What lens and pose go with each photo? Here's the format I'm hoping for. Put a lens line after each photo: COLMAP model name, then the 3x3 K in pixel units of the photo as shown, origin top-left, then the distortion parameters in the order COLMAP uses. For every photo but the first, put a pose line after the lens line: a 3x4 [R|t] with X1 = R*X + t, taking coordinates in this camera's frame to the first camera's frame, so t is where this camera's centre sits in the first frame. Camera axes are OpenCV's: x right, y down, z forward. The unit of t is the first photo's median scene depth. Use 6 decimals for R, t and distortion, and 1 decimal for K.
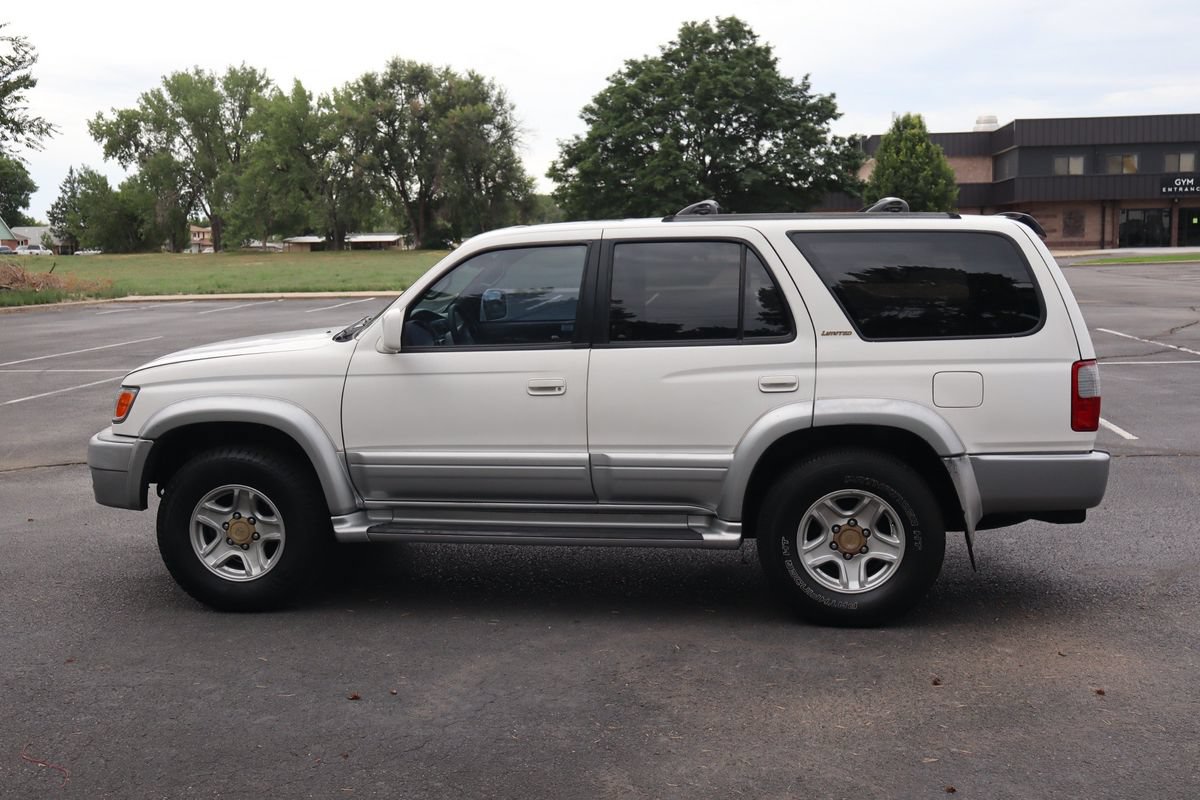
lens RADIAL K [[1259.6, 0, 620.2], [0, 1259.6, 401.3], [0, 0, 1]] dist [0.018889, -0.006236]
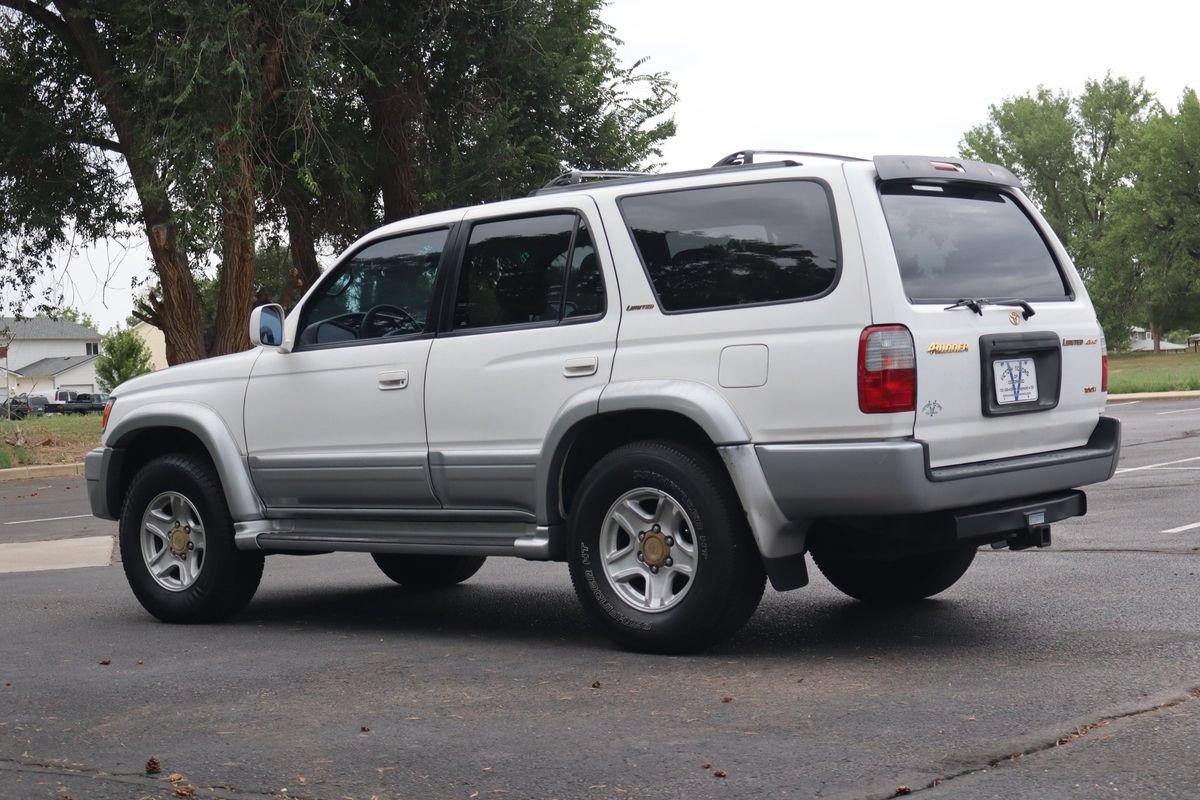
lens RADIAL K [[2004.6, 0, 629.5], [0, 2004.6, 399.3], [0, 0, 1]] dist [0.070582, -0.033591]
pose [[0.845869, -0.021260, -0.532968, 0.163508], [-0.032483, 0.995298, -0.091256, 0.024519], [0.532401, 0.094503, 0.841200, -0.028085]]
